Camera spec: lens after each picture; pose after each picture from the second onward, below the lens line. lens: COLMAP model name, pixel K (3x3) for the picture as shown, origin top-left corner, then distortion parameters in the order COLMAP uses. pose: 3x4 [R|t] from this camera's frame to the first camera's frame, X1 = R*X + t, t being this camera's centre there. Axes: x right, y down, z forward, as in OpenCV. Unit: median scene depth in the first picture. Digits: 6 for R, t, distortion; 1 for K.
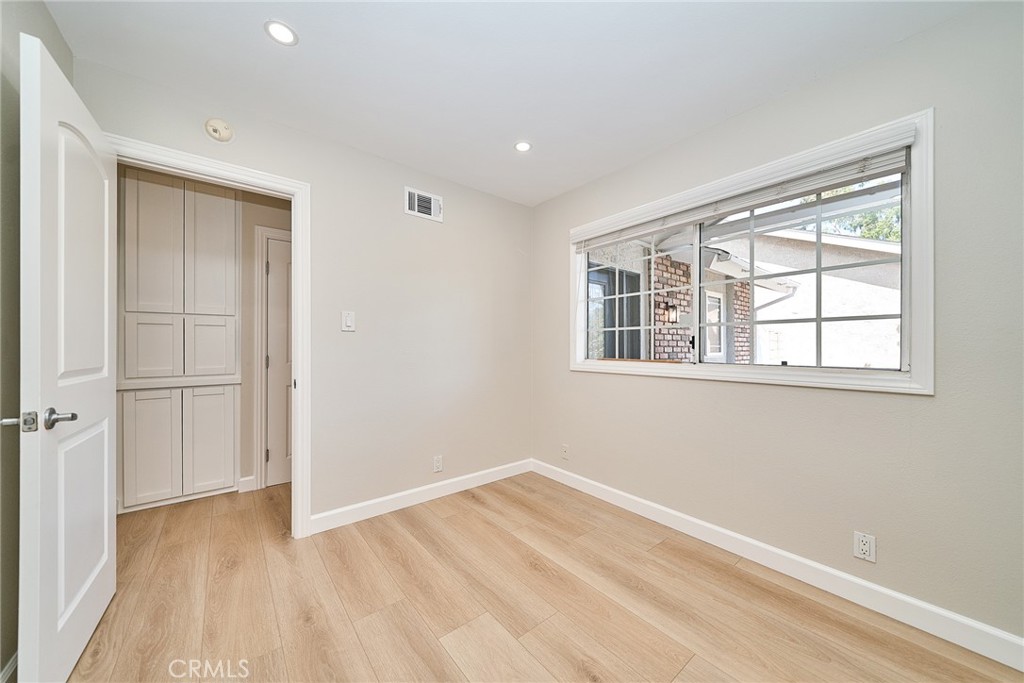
lens RADIAL K [[346.5, 0, 509.9], [0, 346.5, 344.7], [0, 0, 1]] dist [-0.000793, -0.000275]
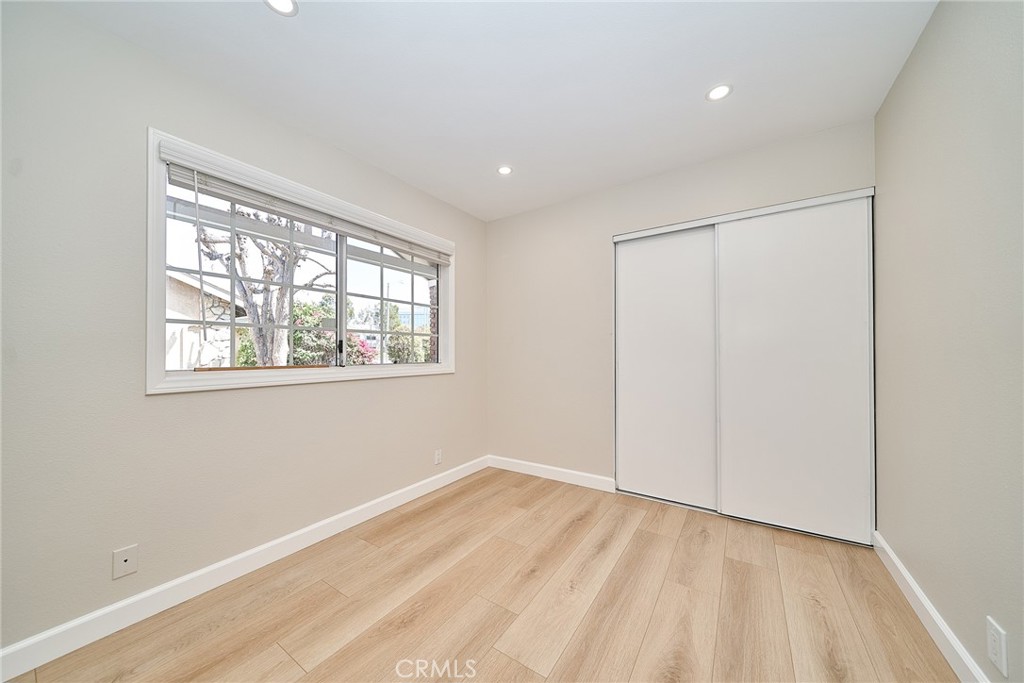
lens RADIAL K [[347.0, 0, 508.7], [0, 347.0, 347.8], [0, 0, 1]] dist [0.001250, -0.000114]
pose [[-0.281159, 0.009149, 0.959618, -0.757812], [-0.007577, 0.999902, -0.011753, 0.007182], [-0.959631, -0.010576, -0.281062, 0.980088]]
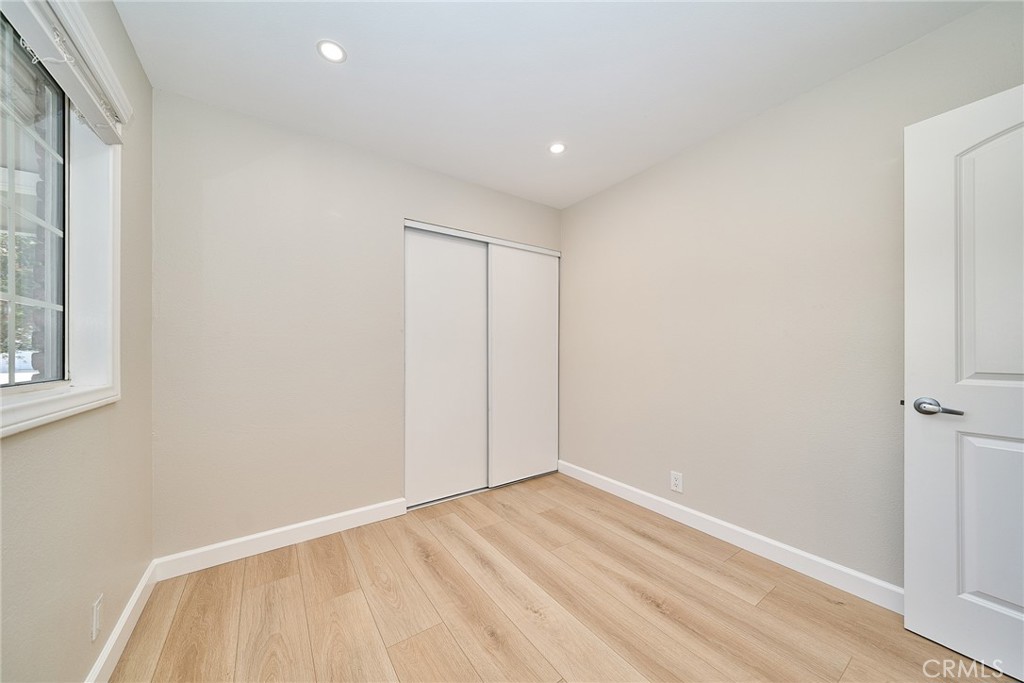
lens RADIAL K [[346.5, 0, 509.9], [0, 346.5, 344.7], [0, 0, 1]] dist [-0.000793, -0.000275]
pose [[-0.994933, -0.001139, 0.100534, 0.047632], [-0.003644, 0.999687, -0.024738, 0.008261], [-0.100475, -0.024979, -0.994626, 1.395696]]
